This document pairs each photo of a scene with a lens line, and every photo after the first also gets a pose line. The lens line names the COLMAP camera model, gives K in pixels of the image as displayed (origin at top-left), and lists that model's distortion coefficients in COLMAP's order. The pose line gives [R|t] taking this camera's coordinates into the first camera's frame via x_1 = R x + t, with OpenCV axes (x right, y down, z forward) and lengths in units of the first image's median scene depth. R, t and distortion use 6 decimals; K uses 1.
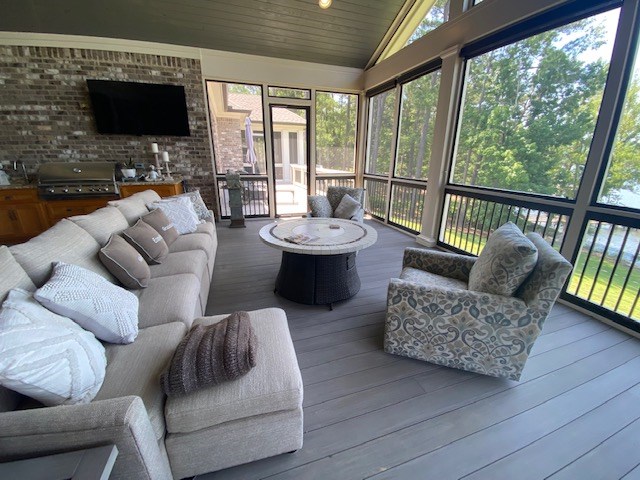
lens RADIAL K [[259.5, 0, 320.0], [0, 259.5, 240.0], [0, 0, 1]] dist [0.010530, -0.015869]
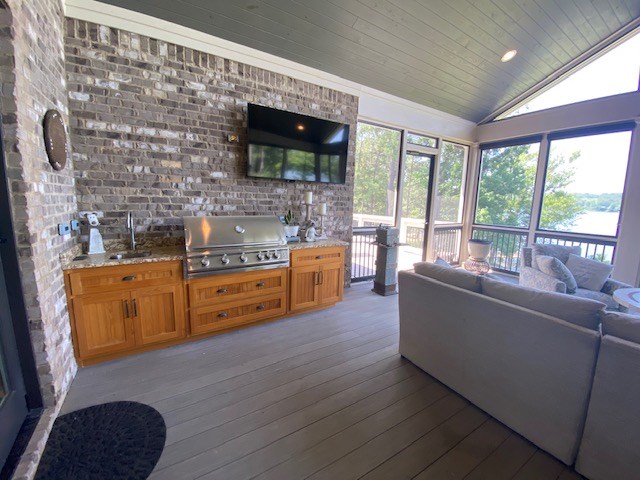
lens RADIAL K [[259.5, 0, 320.0], [0, 259.5, 240.0], [0, 0, 1]] dist [0.010530, -0.015869]
pose [[0.976204, -0.020646, 0.215867, -0.853947], [0.053954, 0.987278, -0.149570, -0.128687], [-0.210033, 0.157658, 0.964899, 0.311473]]
